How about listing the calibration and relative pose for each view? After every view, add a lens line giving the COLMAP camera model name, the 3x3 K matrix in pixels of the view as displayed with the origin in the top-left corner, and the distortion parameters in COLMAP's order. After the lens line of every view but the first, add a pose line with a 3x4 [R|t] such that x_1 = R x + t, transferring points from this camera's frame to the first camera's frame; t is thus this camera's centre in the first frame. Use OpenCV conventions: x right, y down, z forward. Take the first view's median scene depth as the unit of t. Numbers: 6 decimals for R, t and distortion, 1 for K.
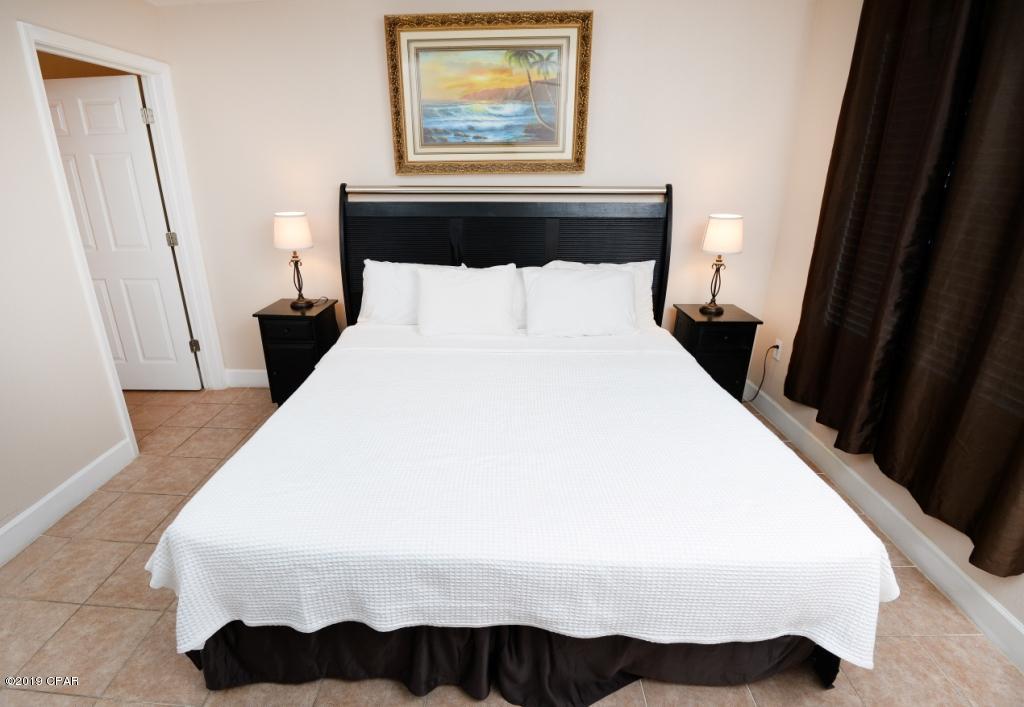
lens RADIAL K [[484.1, 0, 511.6], [0, 484.1, 351.2], [0, 0, 1]] dist [-0.023528, -0.004208]
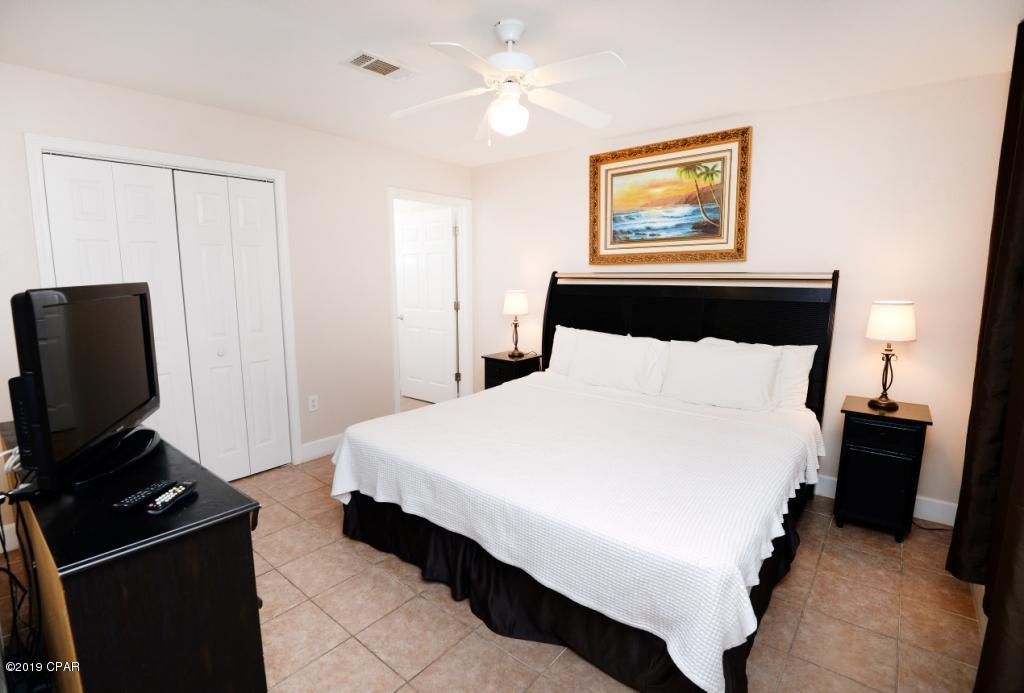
lens RADIAL K [[477.7, 0, 515.4], [0, 477.7, 339.5], [0, 0, 1]] dist [-0.001480, -0.000801]
pose [[0.802664, 0.078458, -0.591249, 0.393618], [-0.200690, 0.969034, -0.143861, 0.062035], [0.561653, 0.234130, 0.793554, -0.105153]]
